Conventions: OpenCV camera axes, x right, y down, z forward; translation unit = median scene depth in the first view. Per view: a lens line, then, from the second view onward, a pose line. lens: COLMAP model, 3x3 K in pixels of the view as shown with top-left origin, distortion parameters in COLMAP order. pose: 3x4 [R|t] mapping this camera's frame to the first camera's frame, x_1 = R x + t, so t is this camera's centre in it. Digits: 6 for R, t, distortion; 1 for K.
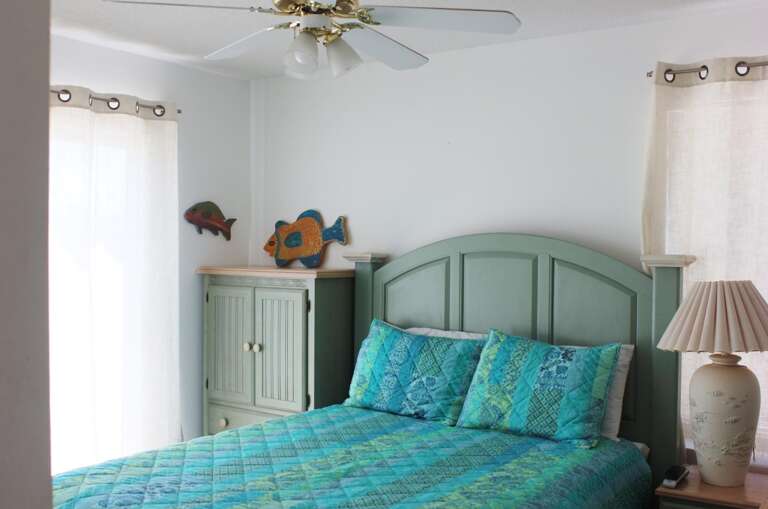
lens RADIAL K [[813.3, 0, 364.3], [0, 813.3, 246.5], [0, 0, 1]] dist [-0.079936, 0.026716]
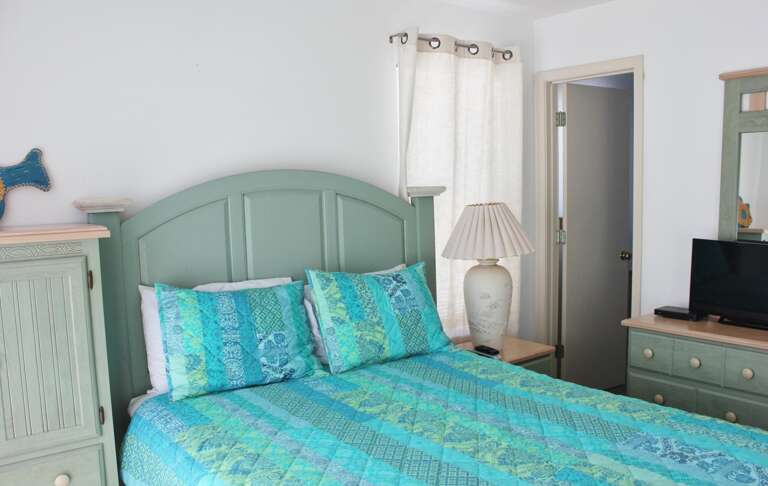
lens RADIAL K [[664.6, 0, 384.0], [0, 664.6, 243.0], [0, 0, 1]] dist [-0.155099, 0.142434]
pose [[0.304685, -0.100239, 0.947164, -0.554518], [0.022740, 0.994929, 0.097979, -0.004189], [-0.952182, -0.008314, 0.305419, 0.673268]]
